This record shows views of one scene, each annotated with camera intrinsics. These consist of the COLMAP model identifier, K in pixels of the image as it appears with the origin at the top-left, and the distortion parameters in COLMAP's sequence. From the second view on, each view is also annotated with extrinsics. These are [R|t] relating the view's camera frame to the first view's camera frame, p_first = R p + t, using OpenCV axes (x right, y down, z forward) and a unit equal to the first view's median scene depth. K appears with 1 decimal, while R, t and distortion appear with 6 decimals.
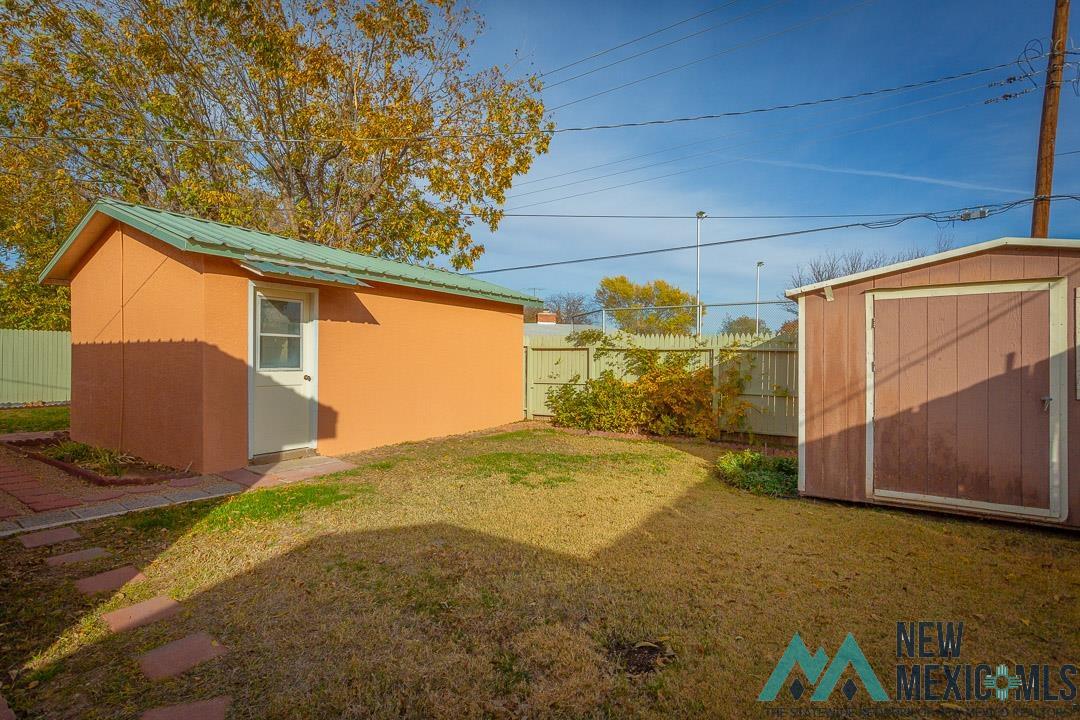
lens RADIAL K [[513.8, 0, 526.1], [0, 513.8, 357.6], [0, 0, 1]] dist [0.004671, 0.000433]
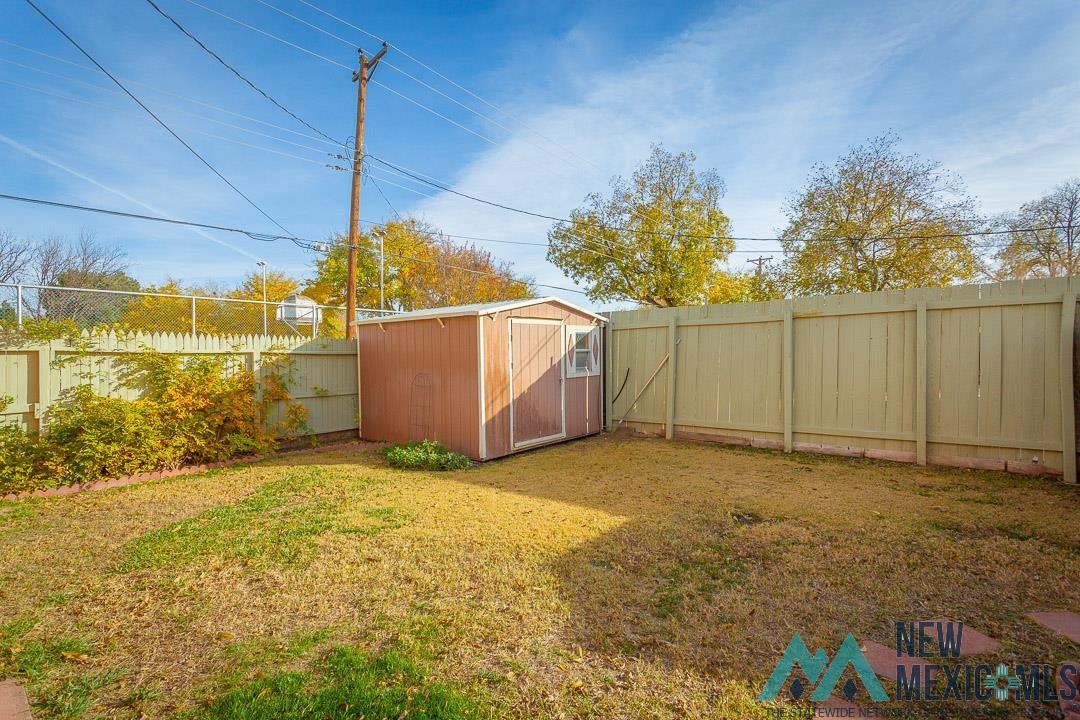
lens RADIAL K [[513.8, 0, 526.1], [0, 513.8, 357.6], [0, 0, 1]] dist [0.004671, 0.000433]
pose [[0.098998, -0.016000, 0.994959, -0.832885], [0.007788, 0.999853, 0.015304, -0.030122], [-0.995057, 0.006234, 0.099108, 0.769182]]
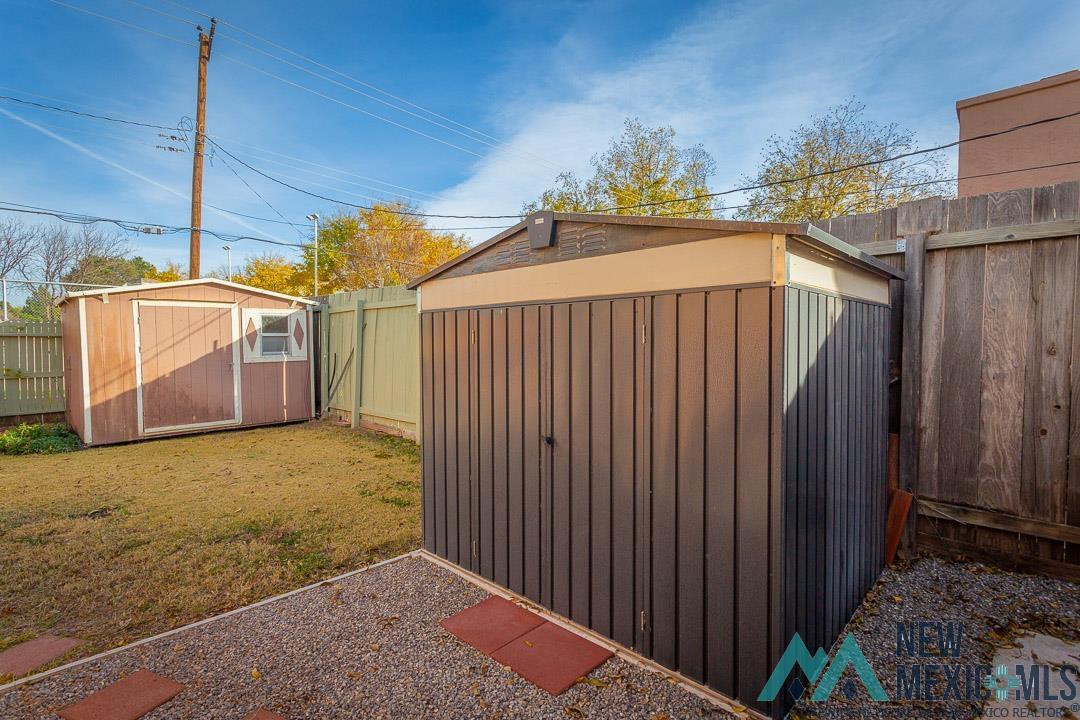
lens RADIAL K [[513.8, 0, 526.1], [0, 513.8, 357.6], [0, 0, 1]] dist [0.004671, 0.000433]
pose [[0.174207, -0.046072, 0.983631, -0.593380], [0.000729, 0.998911, 0.046659, -0.027596], [-0.984709, -0.007412, 0.174050, -0.365382]]
